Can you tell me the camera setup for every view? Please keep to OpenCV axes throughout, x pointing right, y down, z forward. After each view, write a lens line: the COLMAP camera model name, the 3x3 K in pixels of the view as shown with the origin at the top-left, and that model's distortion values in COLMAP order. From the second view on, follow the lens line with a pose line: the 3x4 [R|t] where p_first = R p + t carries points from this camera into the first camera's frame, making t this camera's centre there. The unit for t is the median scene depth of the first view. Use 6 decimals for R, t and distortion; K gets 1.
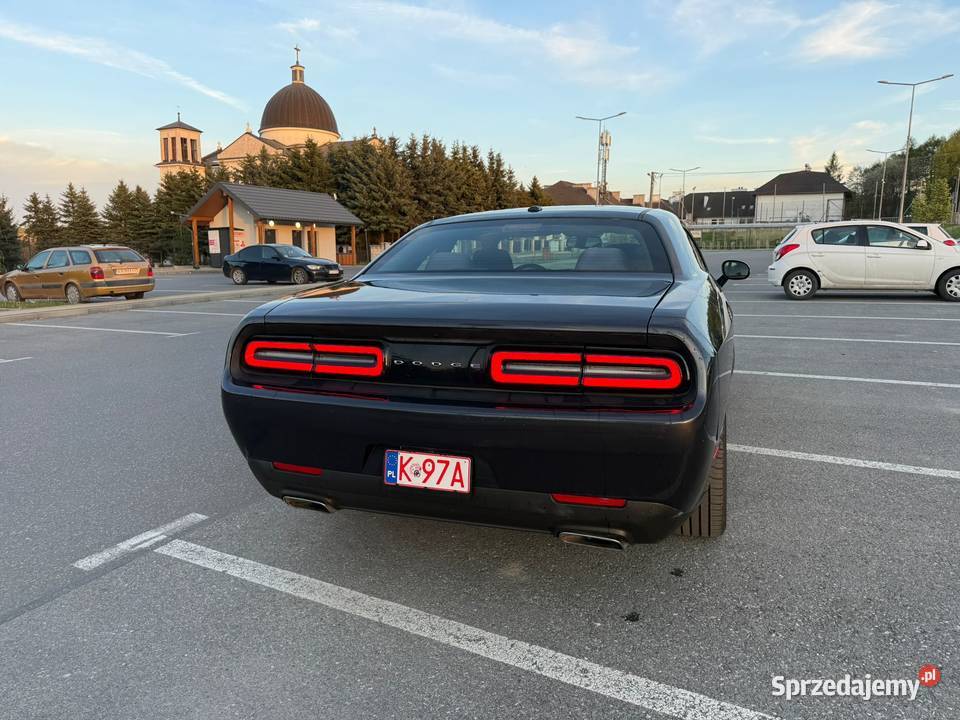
lens RADIAL K [[674.9, 0, 481.5], [0, 674.9, 349.8], [0, 0, 1]] dist [0.064870, -0.091630]
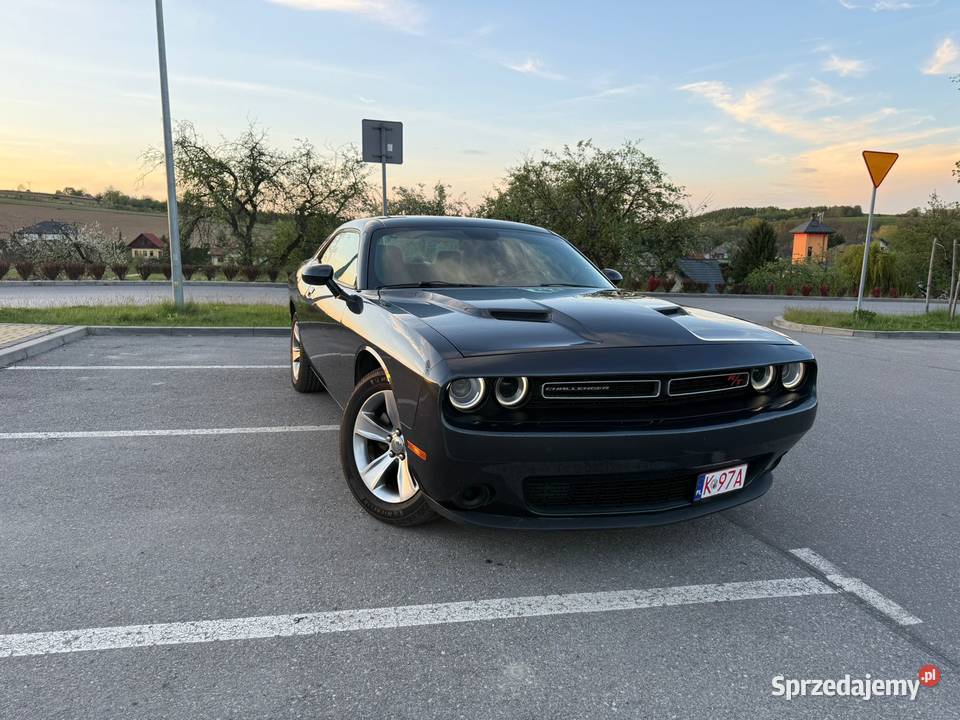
lens RADIAL K [[668.7, 0, 487.1], [0, 668.7, 361.5], [0, 0, 1]] dist [0.076284, -0.118921]
pose [[-0.748244, 0.102641, -0.655435, 0.044247], [-0.115262, 0.952821, 0.280795, -0.015705], [0.653334, 0.285650, -0.701113, 0.099827]]
